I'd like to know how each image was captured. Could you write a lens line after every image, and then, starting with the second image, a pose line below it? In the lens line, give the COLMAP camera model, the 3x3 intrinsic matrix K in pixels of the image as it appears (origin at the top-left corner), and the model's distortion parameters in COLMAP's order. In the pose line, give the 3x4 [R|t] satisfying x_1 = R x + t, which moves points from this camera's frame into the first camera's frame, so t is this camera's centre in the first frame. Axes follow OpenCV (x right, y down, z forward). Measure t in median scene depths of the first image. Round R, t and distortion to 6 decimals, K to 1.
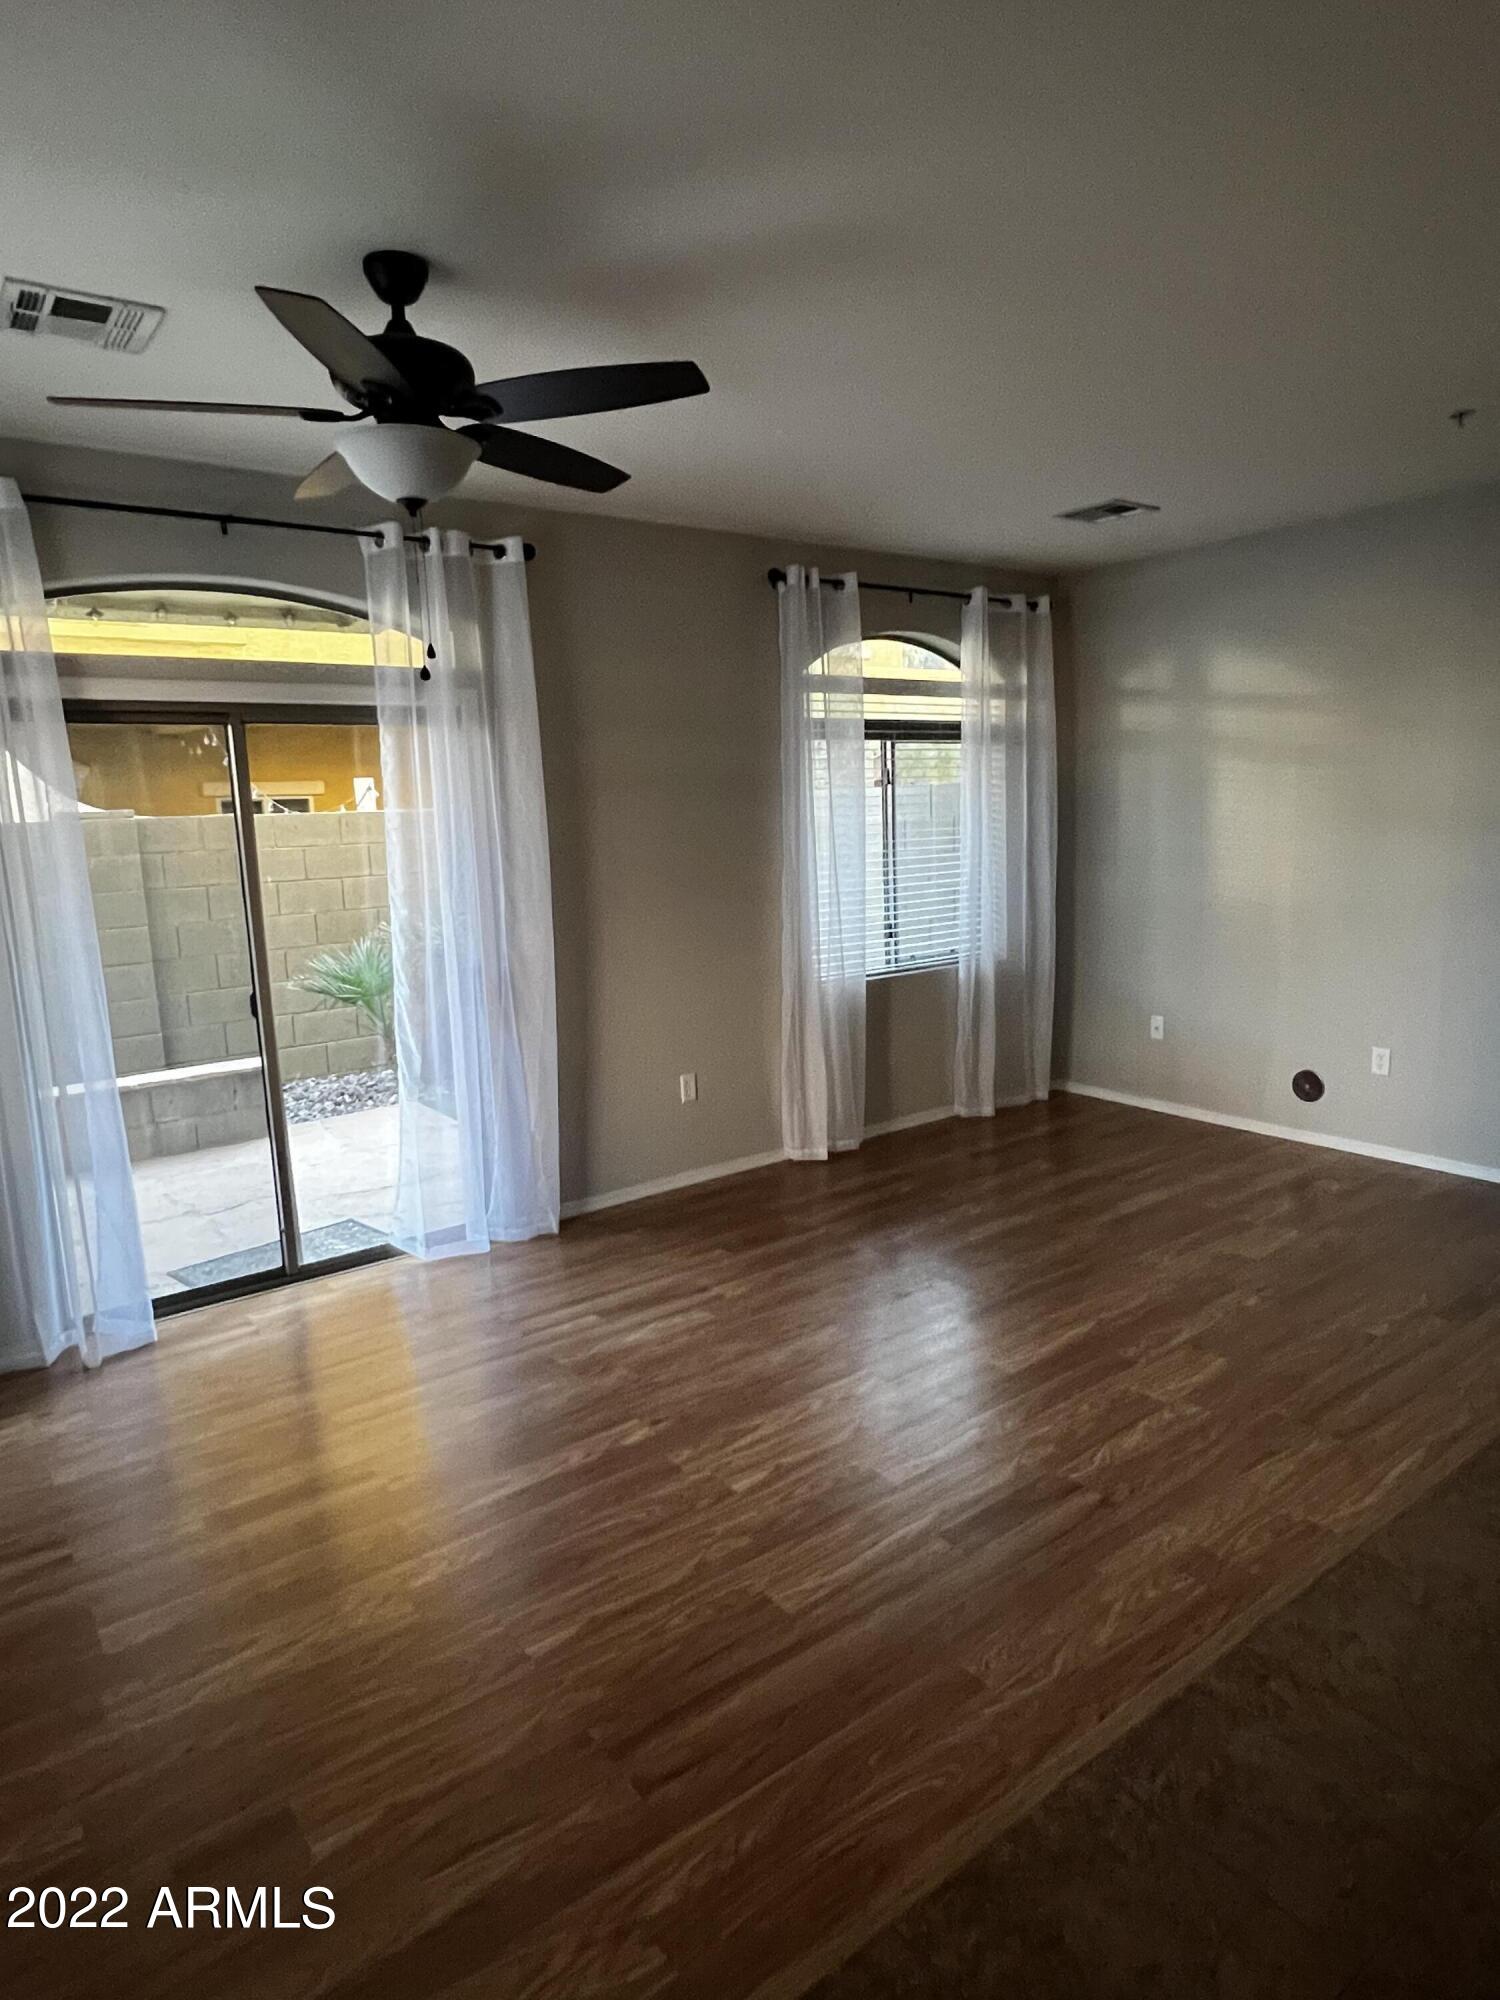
lens RADIAL K [[1182.9, 0, 751.6], [0, 1182.9, 1000.0], [0, 0, 1]] dist [0.004902, -0.006781]
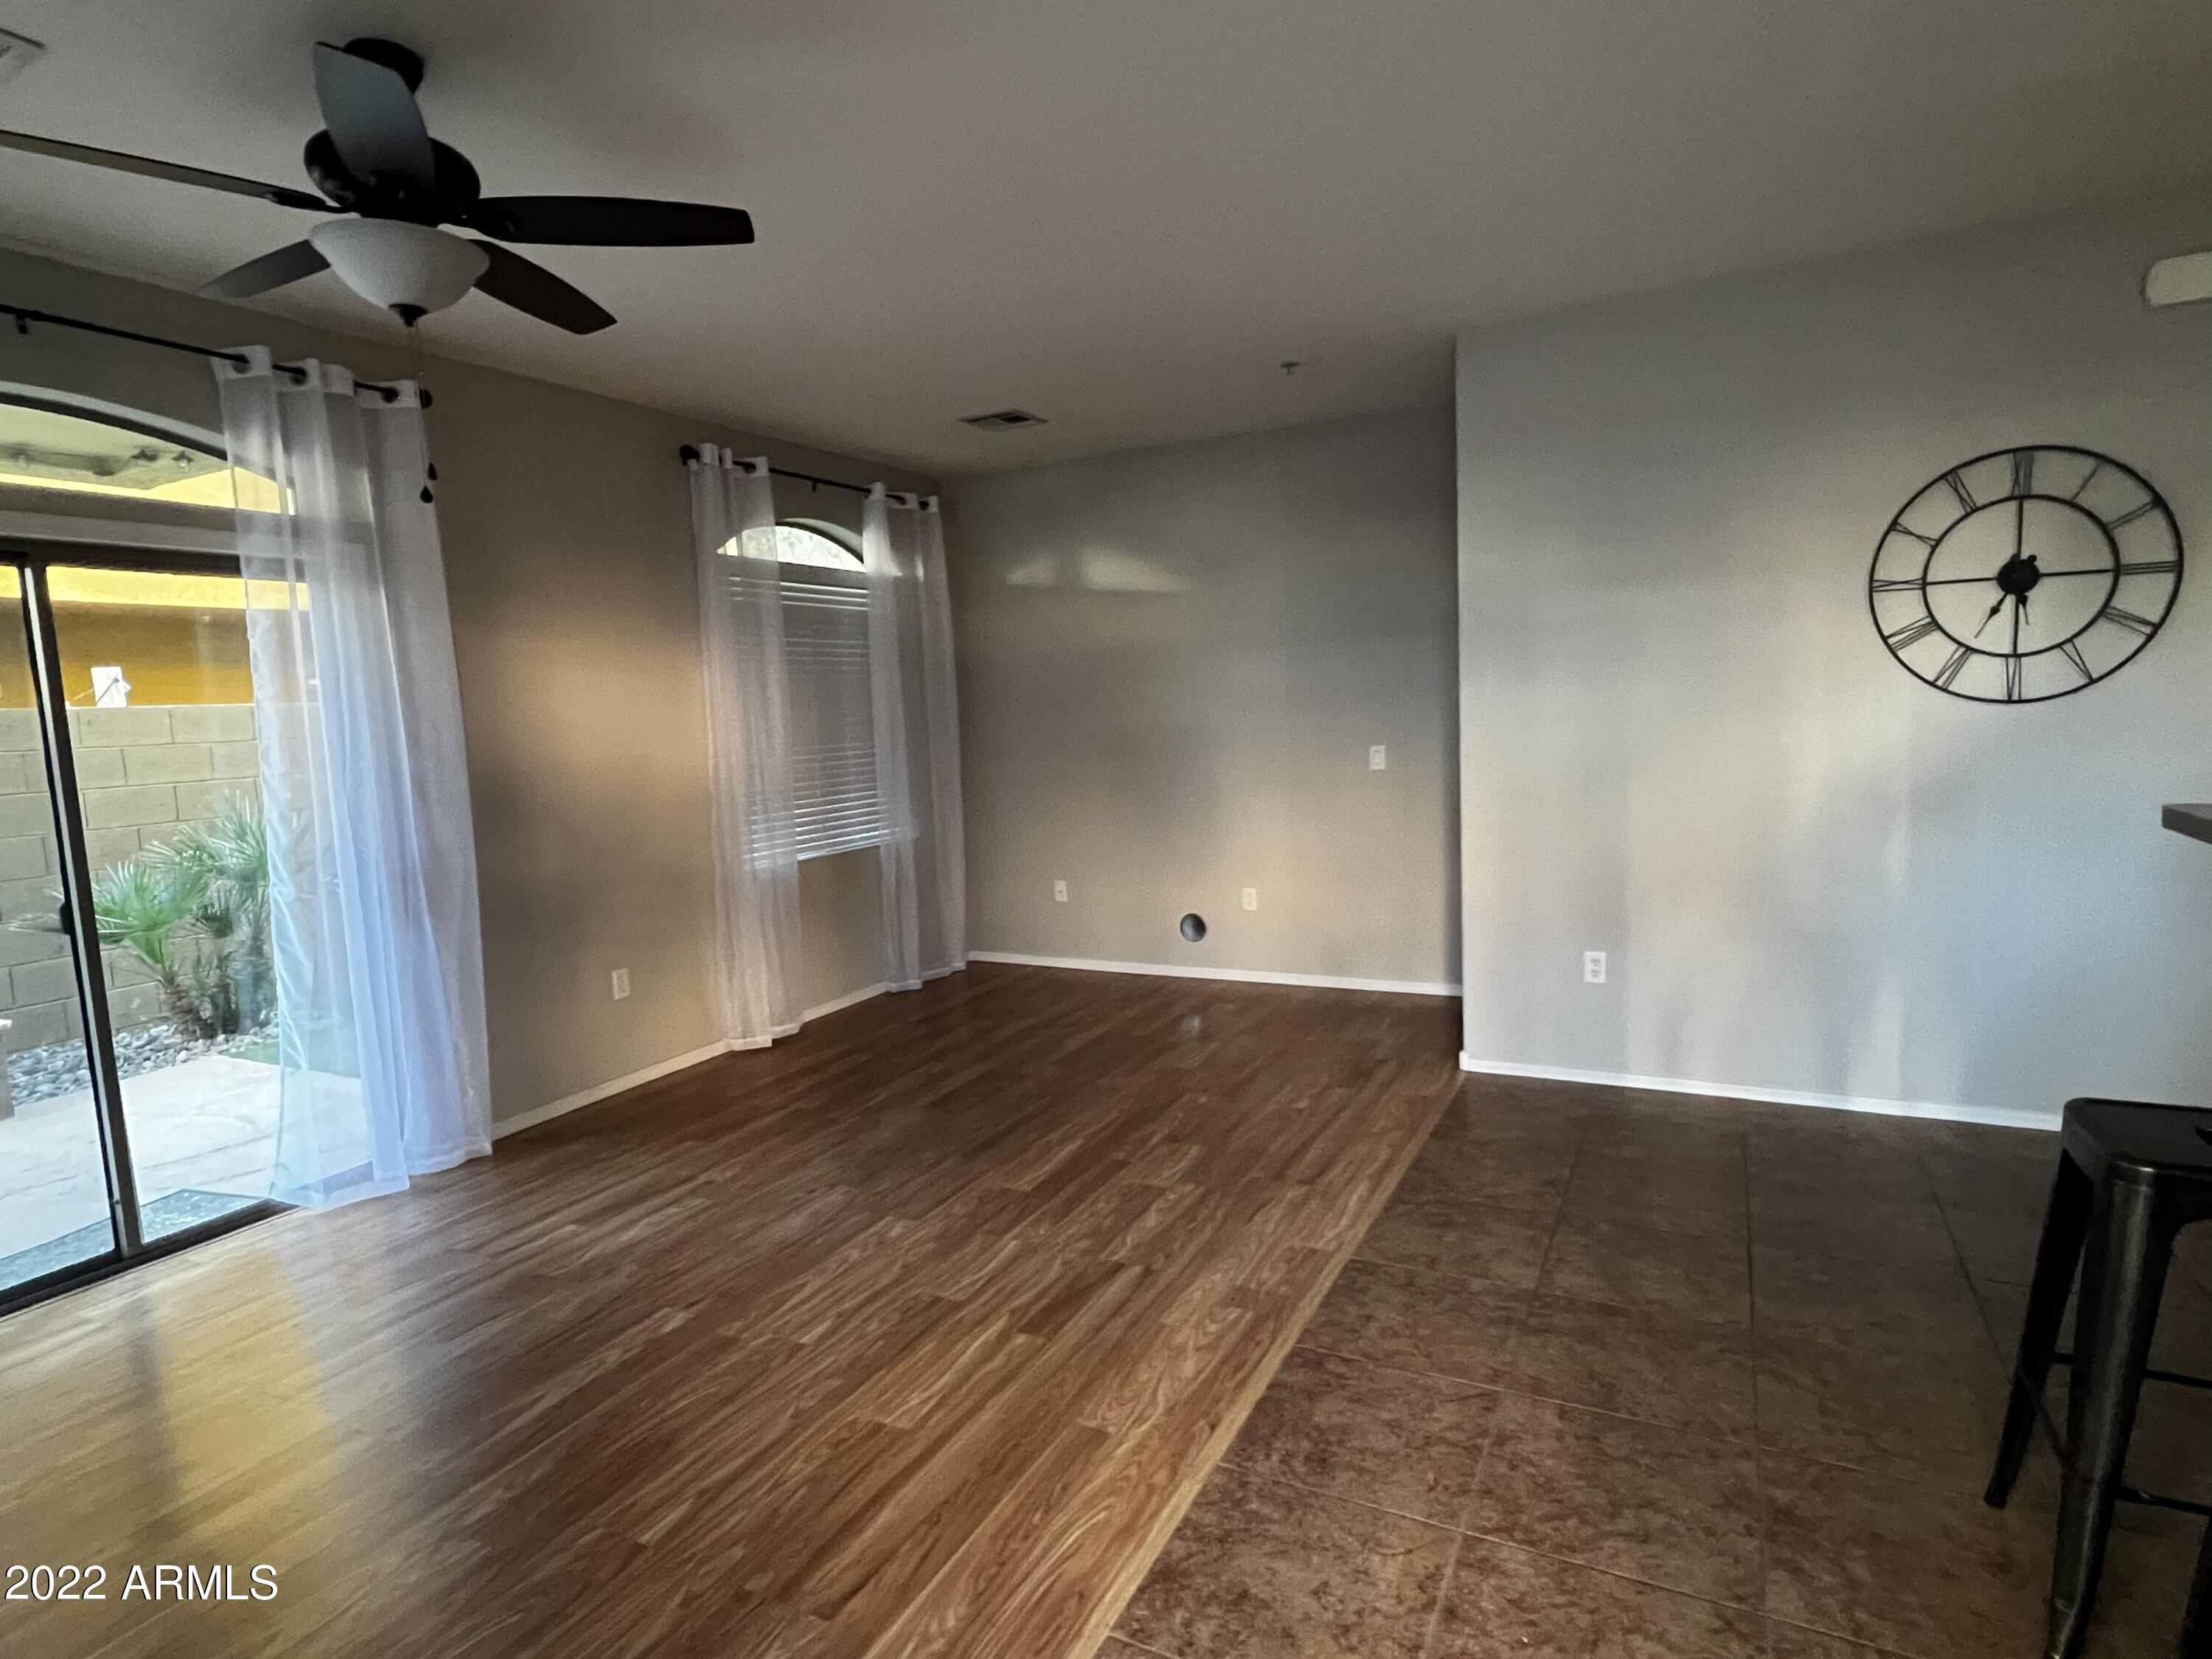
lens RADIAL K [[1178.8, 0, 1104.7], [0, 1178.8, 832.3], [0, 0, 1]] dist [0.003279, -0.001054]
pose [[0.904646, -0.052759, 0.422884, -0.123123], [0.081526, 0.995405, -0.050215, 0.043310], [-0.418292, 0.079903, 0.904791, -0.013068]]
